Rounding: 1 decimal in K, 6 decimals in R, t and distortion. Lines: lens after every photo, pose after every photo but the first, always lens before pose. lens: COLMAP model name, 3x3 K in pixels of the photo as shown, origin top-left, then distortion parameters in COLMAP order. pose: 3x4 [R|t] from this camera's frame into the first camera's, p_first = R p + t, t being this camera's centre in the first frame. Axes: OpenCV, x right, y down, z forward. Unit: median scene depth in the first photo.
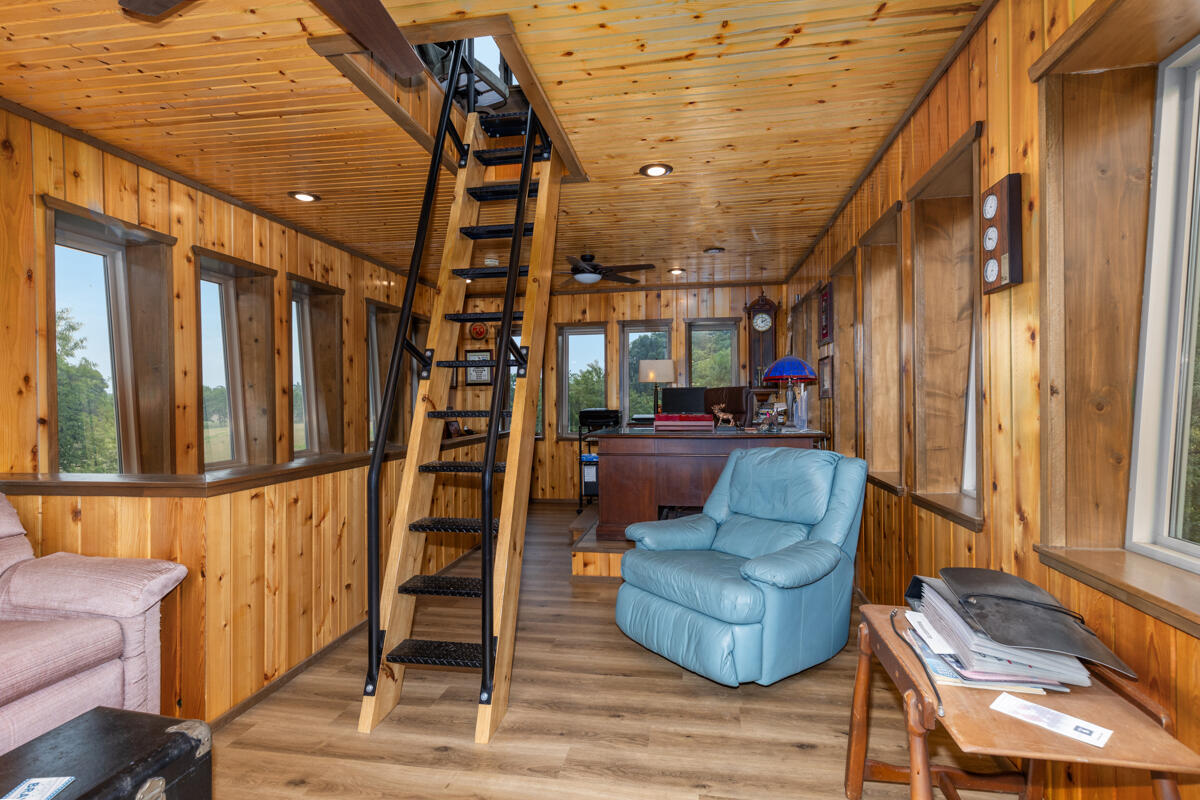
lens RADIAL K [[559.6, 0, 605.7], [0, 559.6, 403.7], [0, 0, 1]] dist [0.000943, -0.000235]
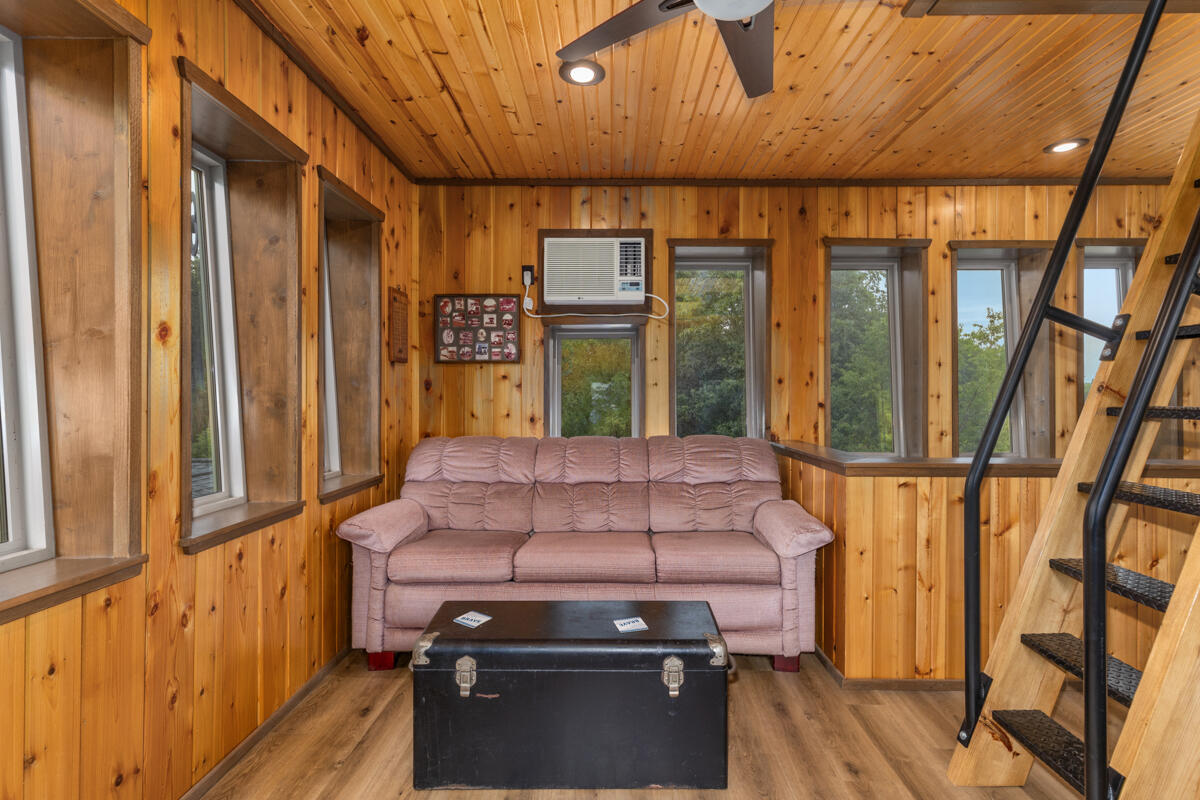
lens RADIAL K [[559.6, 0, 604.8], [0, 559.6, 391.2], [0, 0, 1]] dist [0.000943, -0.000235]
pose [[0.154246, 0.005863, -0.988015, 0.244388], [-0.008180, 0.999956, 0.004656, -0.003967], [0.987999, 0.007364, 0.154287, 0.260581]]
